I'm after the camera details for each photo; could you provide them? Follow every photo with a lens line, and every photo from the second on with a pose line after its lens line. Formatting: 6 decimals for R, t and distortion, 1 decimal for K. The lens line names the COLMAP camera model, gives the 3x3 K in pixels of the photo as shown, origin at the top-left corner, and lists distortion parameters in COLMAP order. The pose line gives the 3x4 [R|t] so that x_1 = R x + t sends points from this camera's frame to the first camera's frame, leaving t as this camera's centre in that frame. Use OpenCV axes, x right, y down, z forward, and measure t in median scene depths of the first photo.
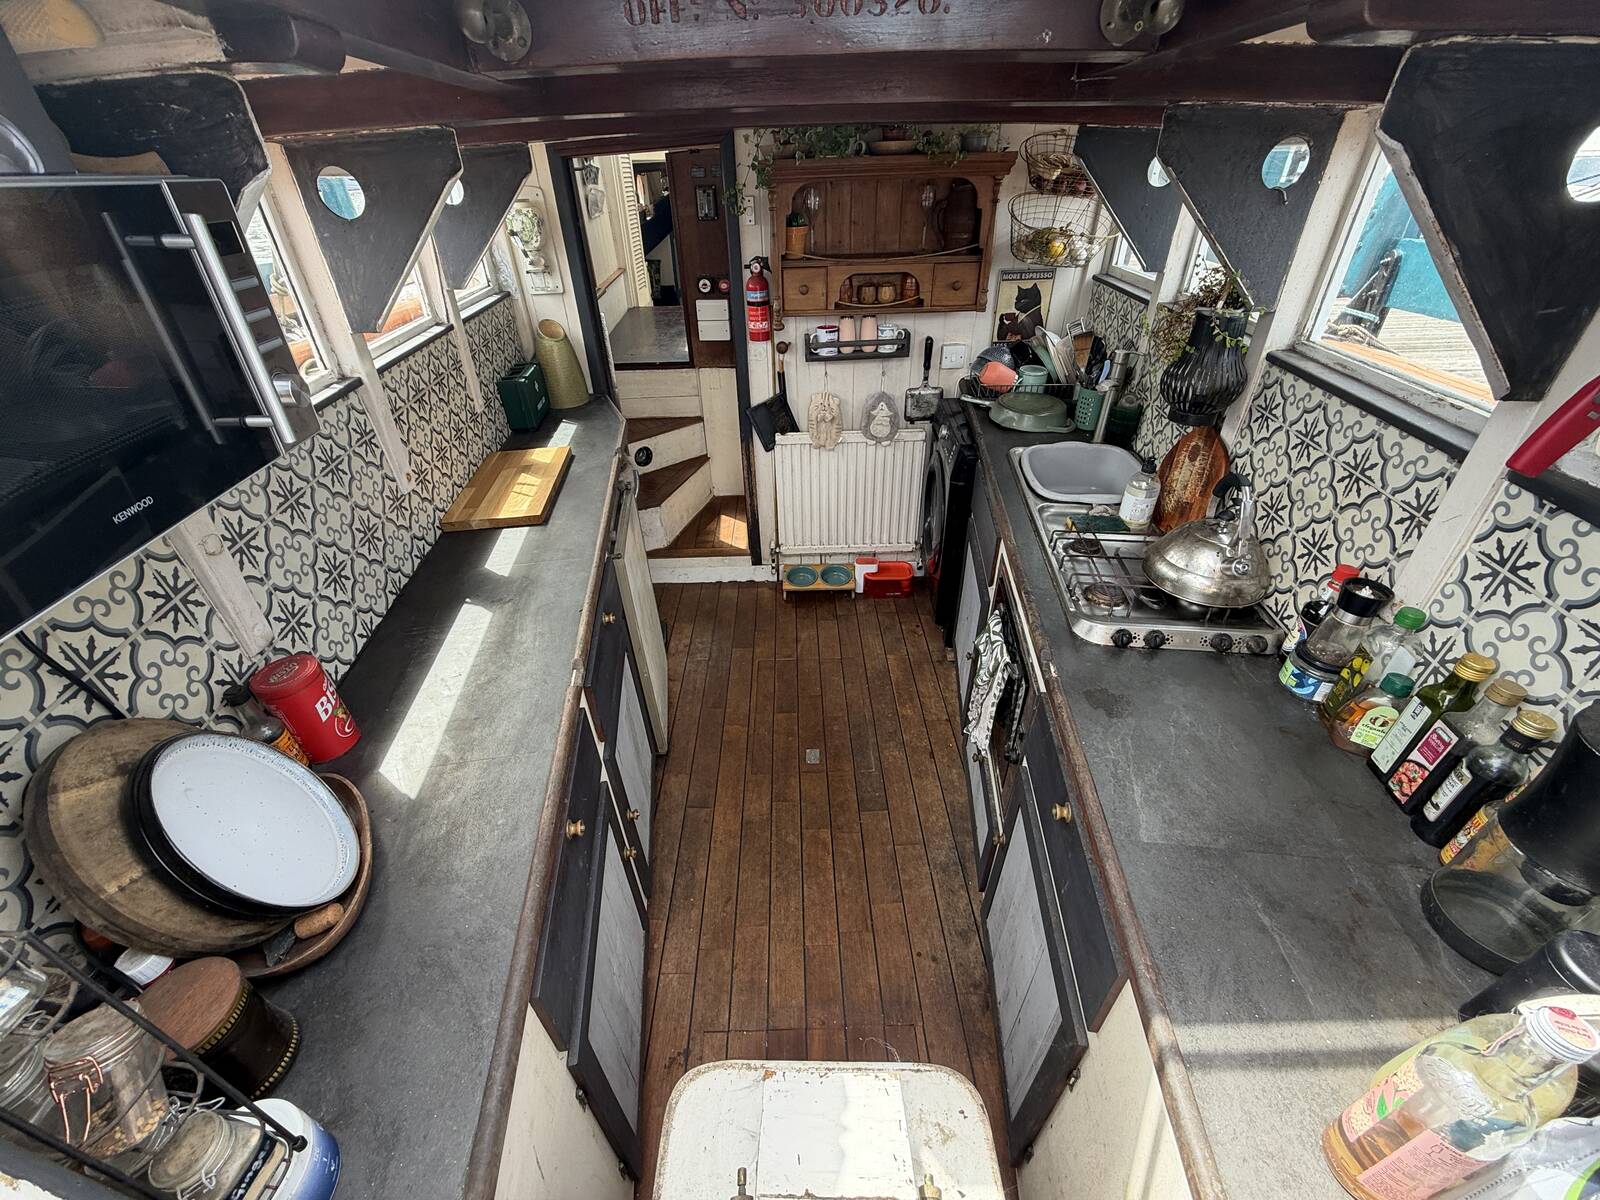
lens RADIAL K [[634.6, 0, 792.5], [0, 634.6, 601.3], [0, 0, 1]] dist [0.000333, 0.000202]
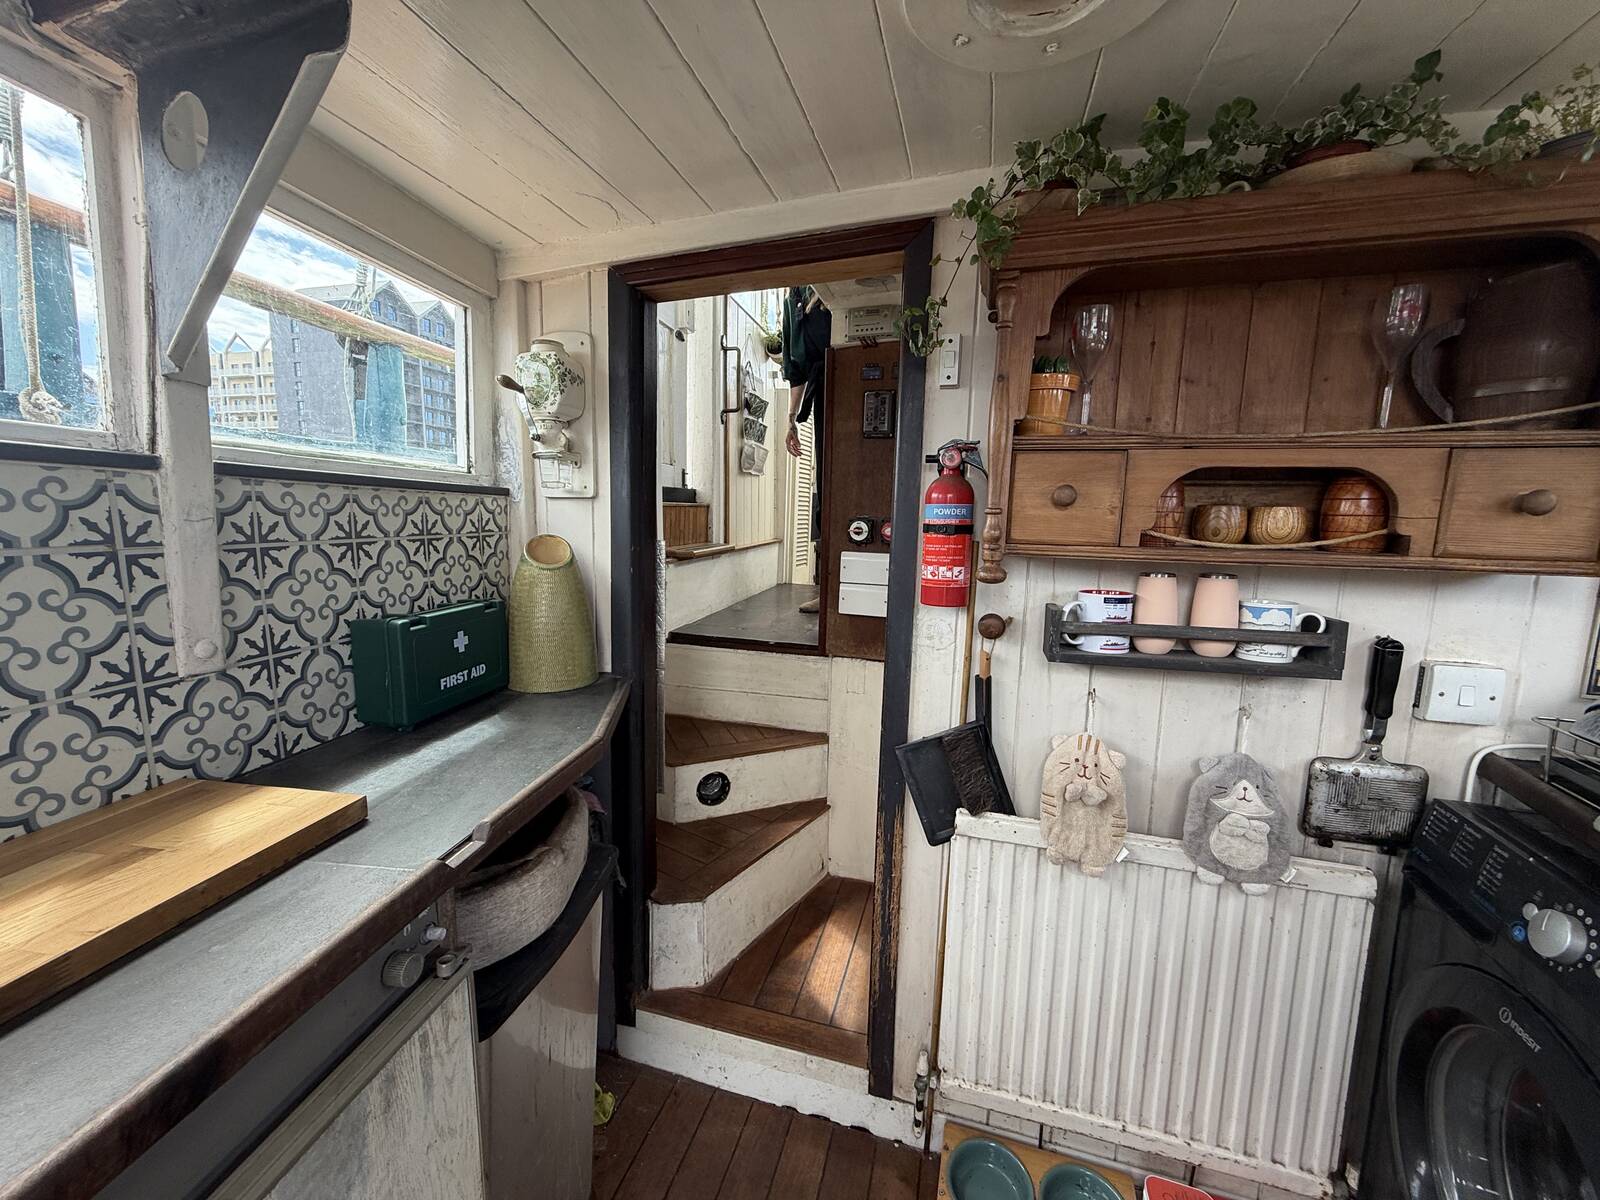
lens RADIAL K [[634.6, 0, 792.5], [0, 634.6, 601.3], [0, 0, 1]] dist [0.000333, 0.000202]
pose [[0.956387, 0.087612, -0.278655, -0.026039], [-0.202781, 0.885772, -0.417478, -0.188157], [0.210249, 0.455776, 0.864907, 0.542109]]
